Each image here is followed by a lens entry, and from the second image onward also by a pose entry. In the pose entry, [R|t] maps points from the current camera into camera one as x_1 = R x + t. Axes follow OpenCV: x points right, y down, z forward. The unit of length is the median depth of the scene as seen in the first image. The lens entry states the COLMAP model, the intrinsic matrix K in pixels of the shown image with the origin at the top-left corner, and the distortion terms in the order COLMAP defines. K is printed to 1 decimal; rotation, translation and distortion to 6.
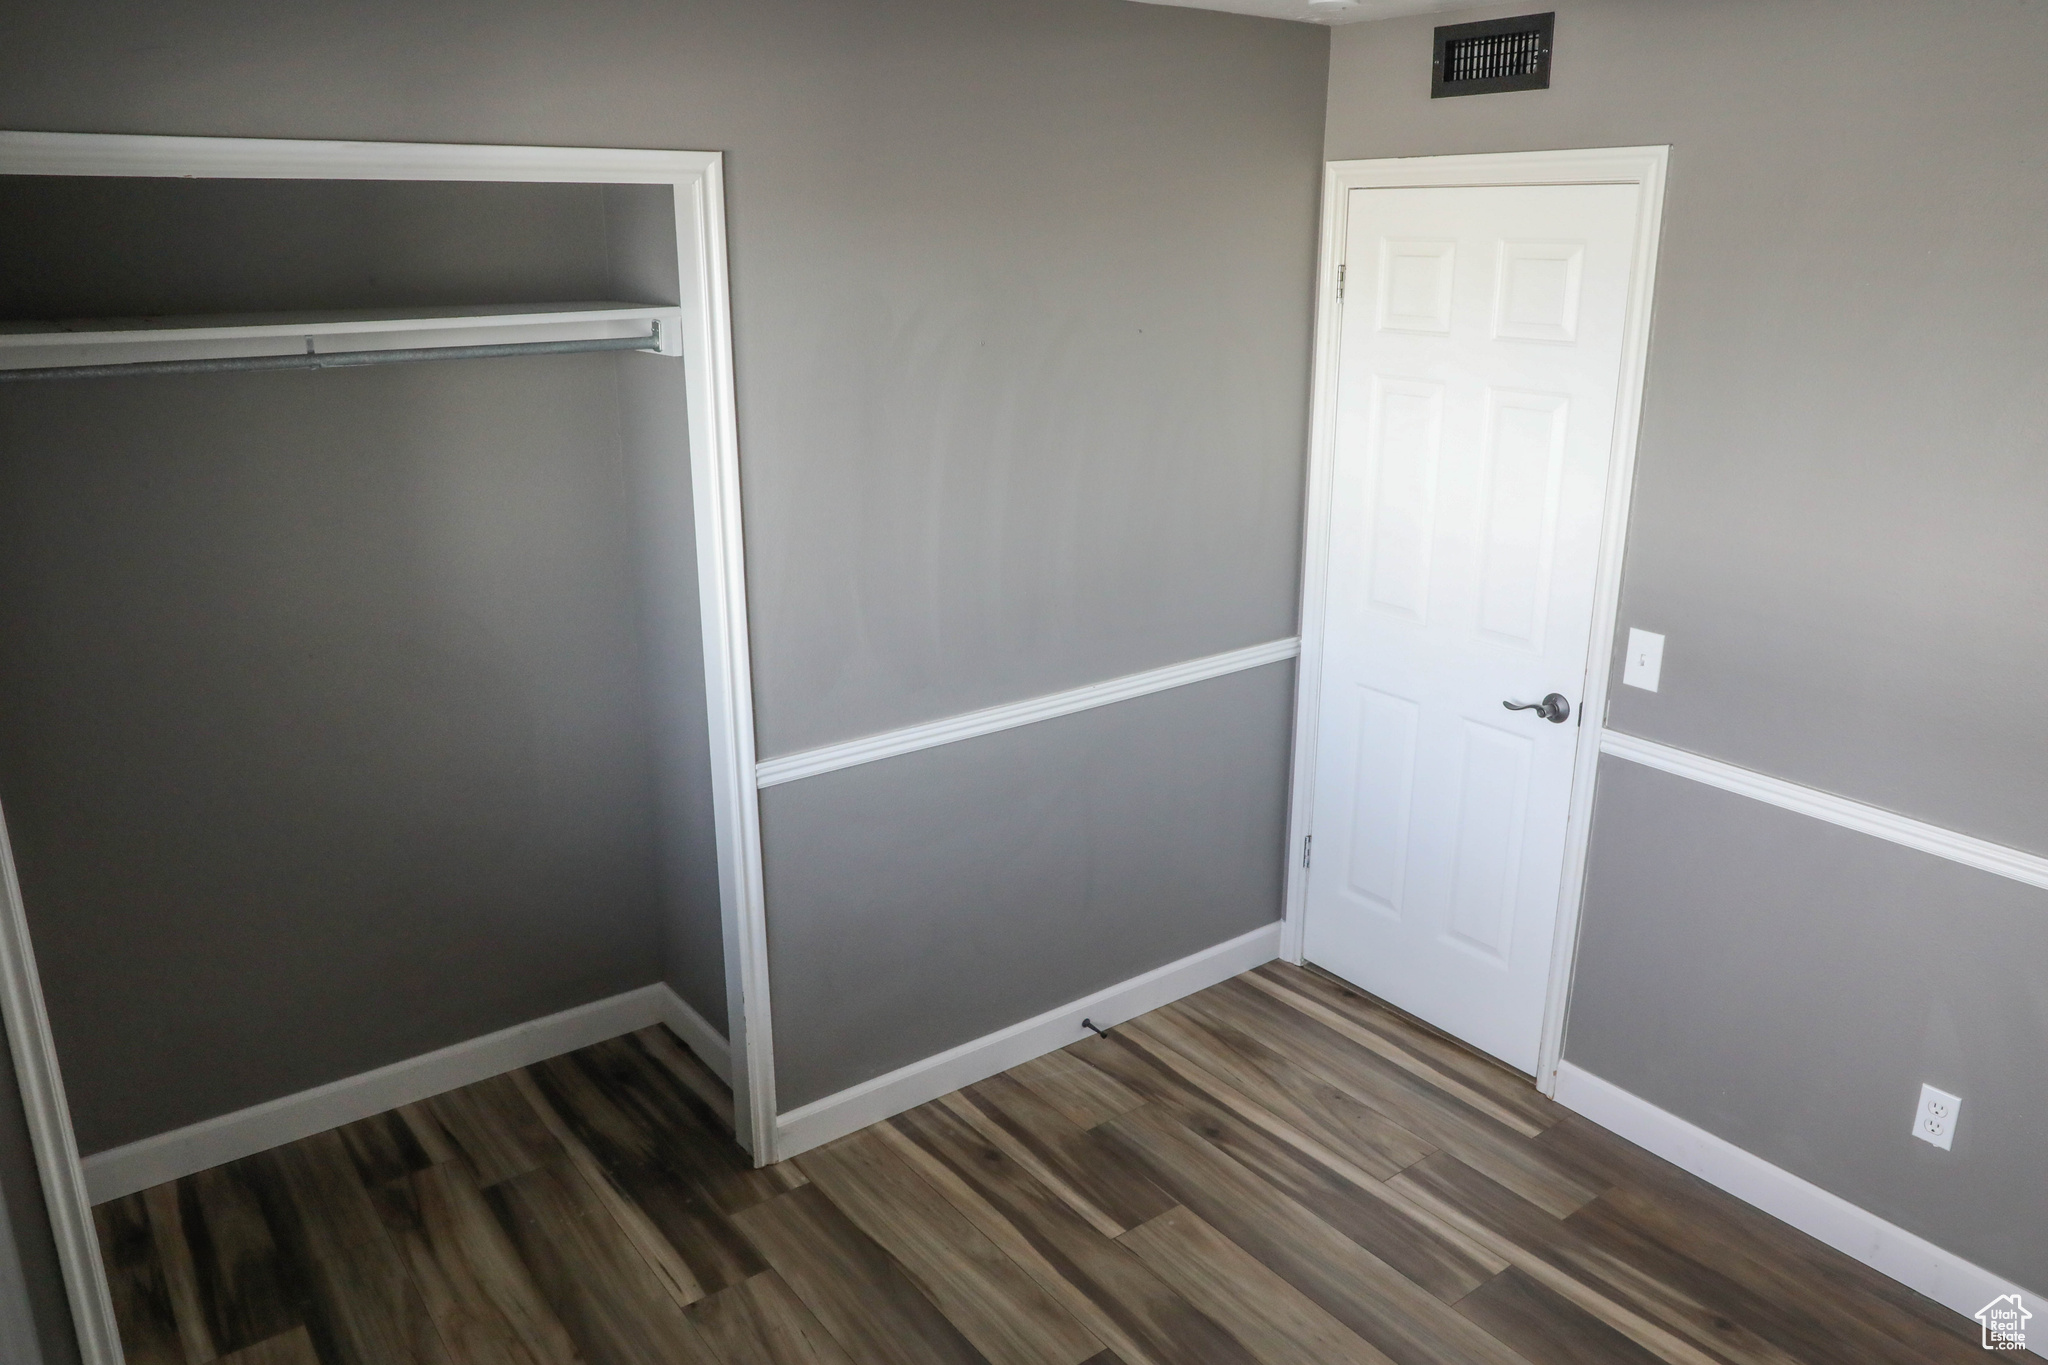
lens RADIAL K [[1462.2, 0, 1029.4], [0, 1462.2, 676.6], [0, 0, 1]] dist [-0.052998, 0.033817]
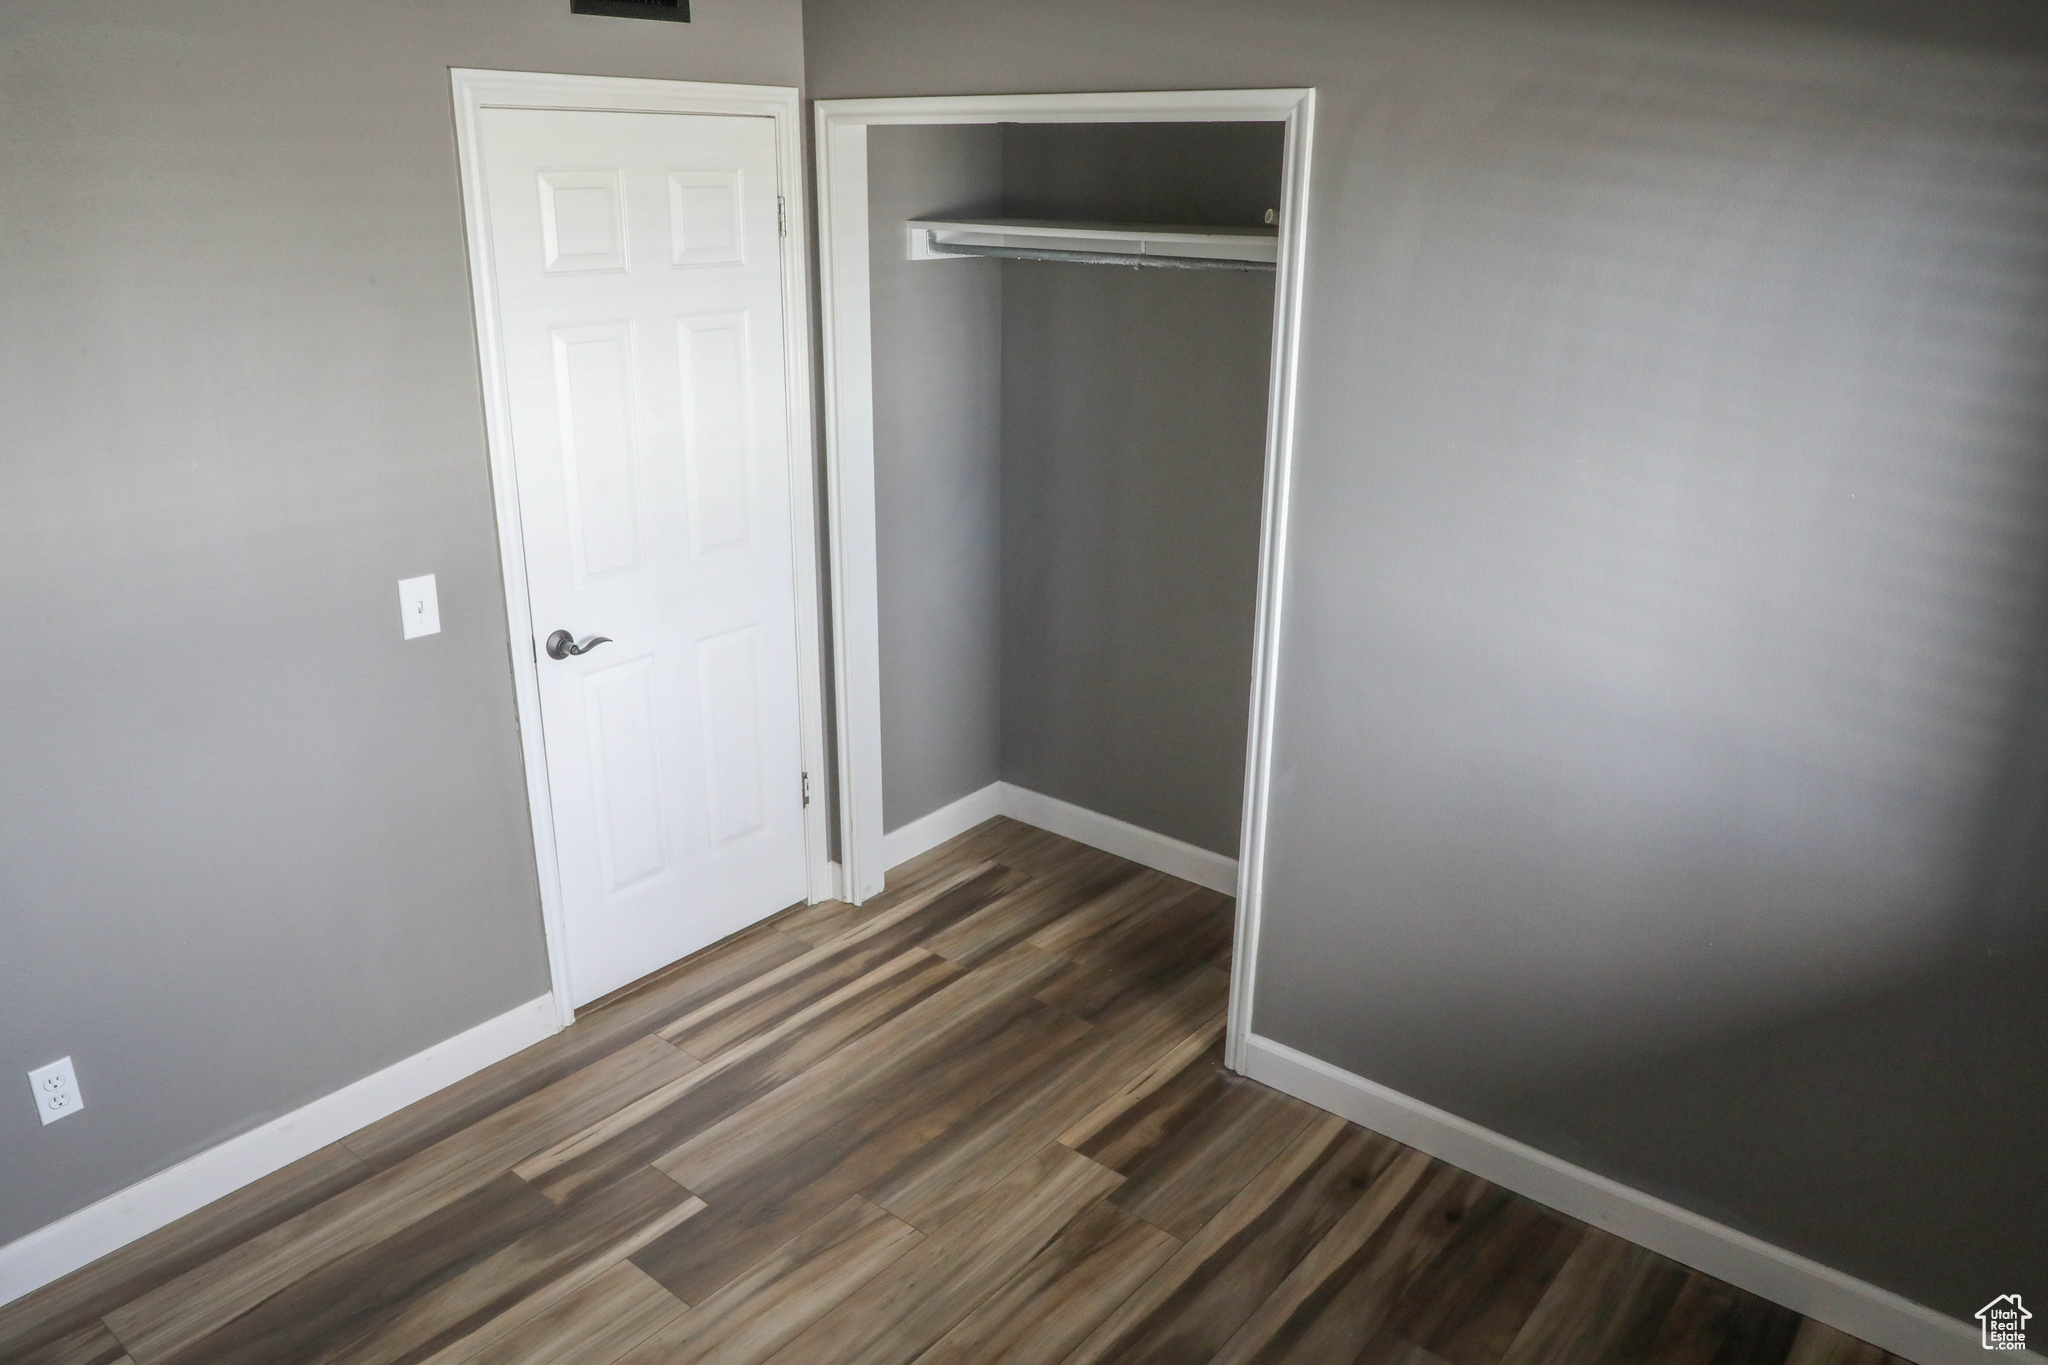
lens RADIAL K [[1455.4, 0, 1060.9], [0, 1455.4, 673.4], [0, 0, 1]] dist [-0.093463, -0.000184]
pose [[0.243991, 0.324694, -0.913807, 0.781270], [-0.284770, 0.924732, 0.252541, -0.183809], [0.927025, 0.198607, 0.318089, 0.596489]]
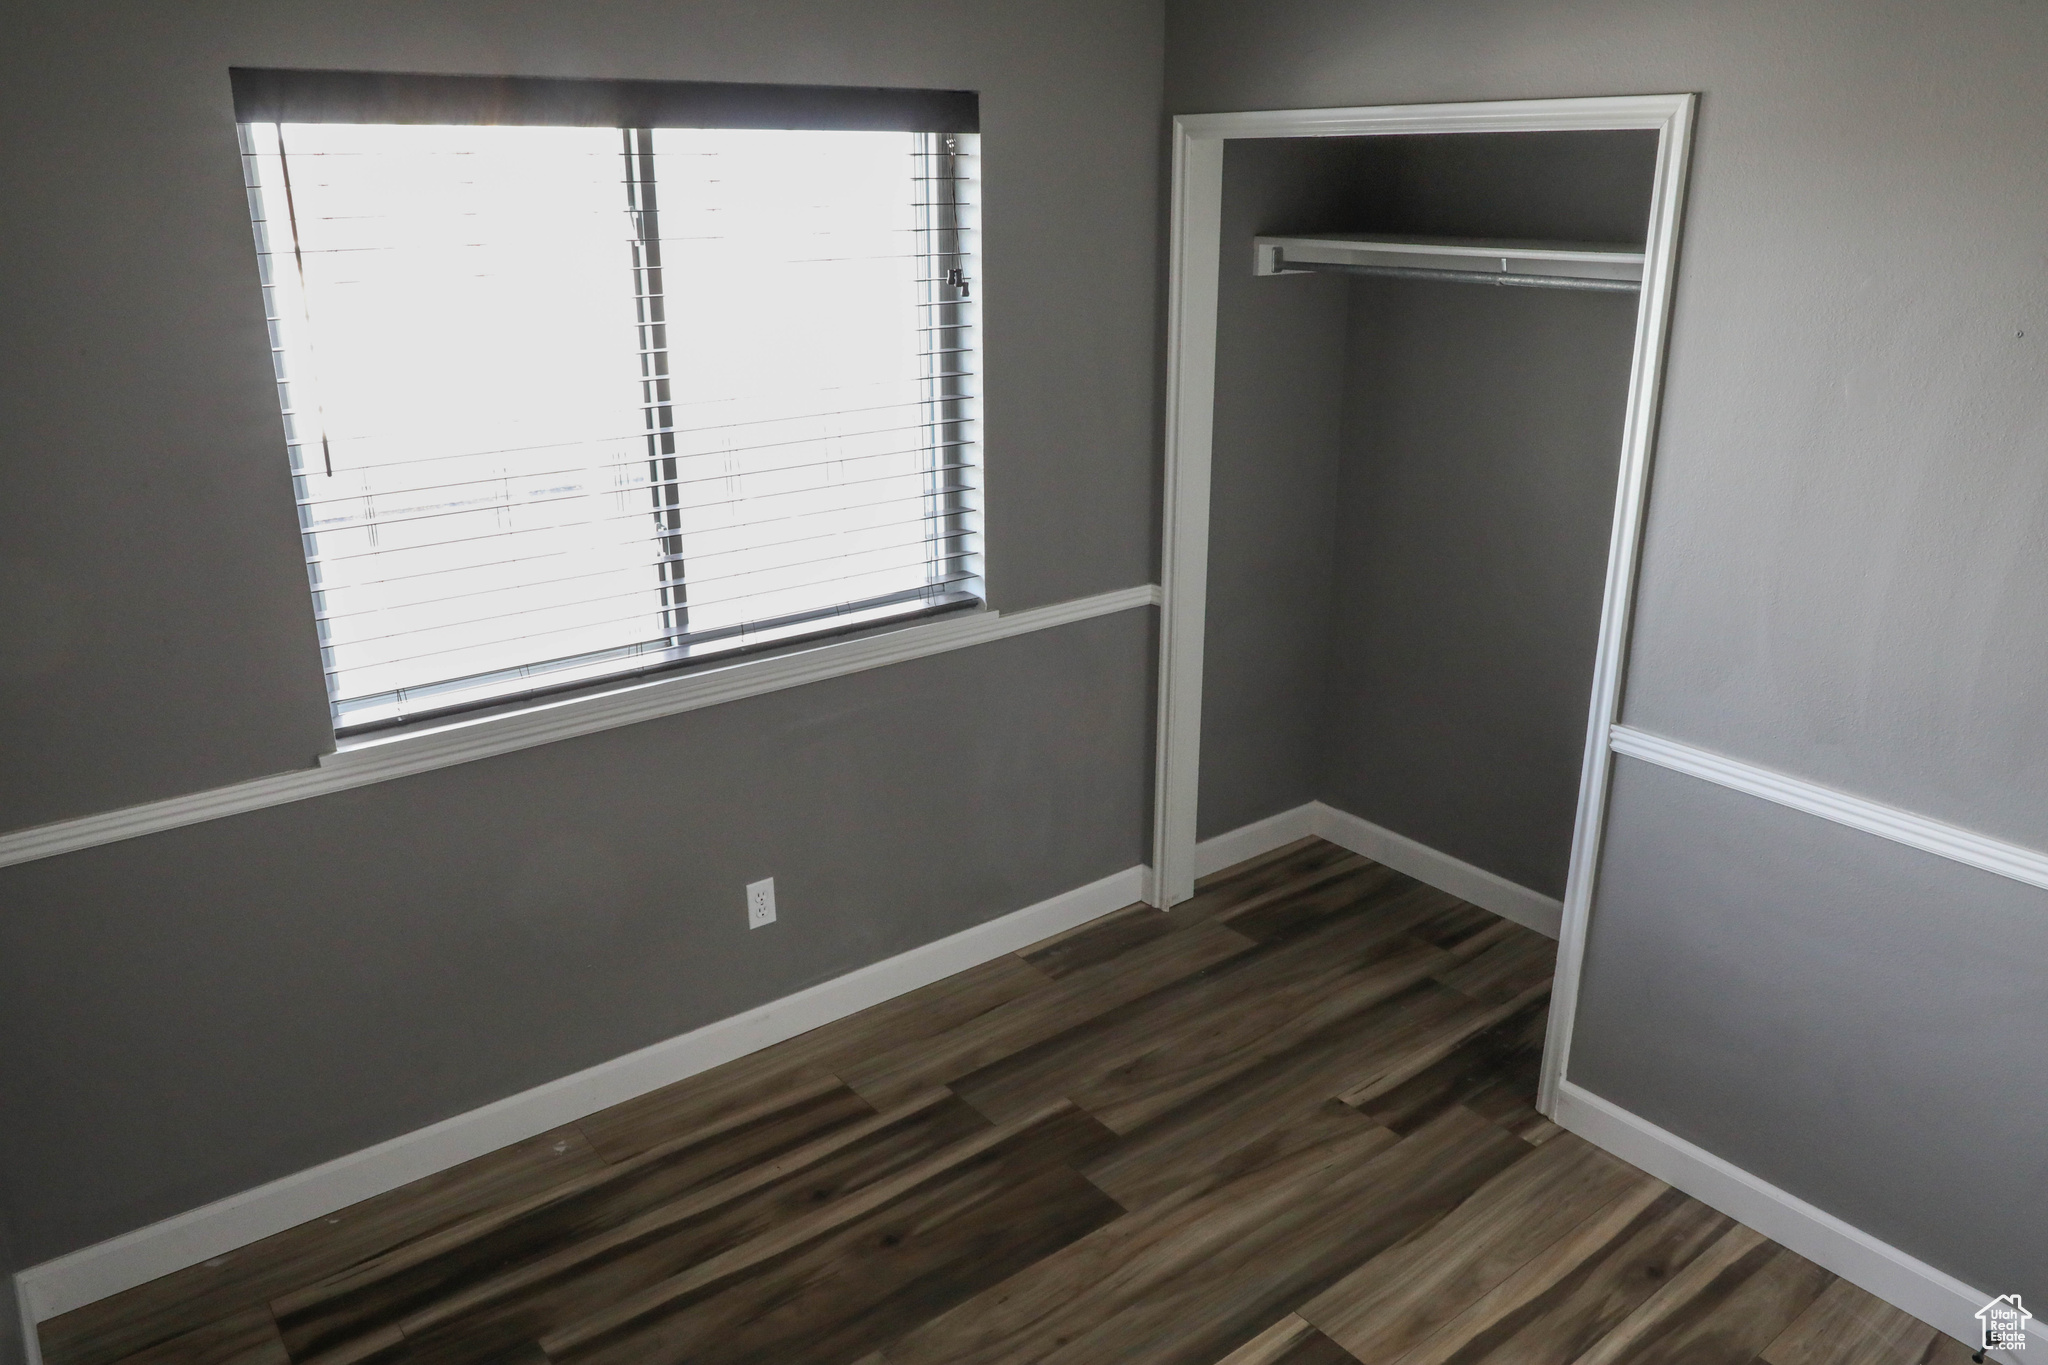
lens RADIAL K [[1462.2, 0, 1029.4], [0, 1462.2, 676.6], [0, 0, 1]] dist [-0.052998, 0.033817]
pose [[0.013462, 0.322706, -0.946404, 0.800455], [-0.281909, 0.909319, 0.306051, -0.175571], [0.959347, 0.262680, 0.103215, 0.570911]]
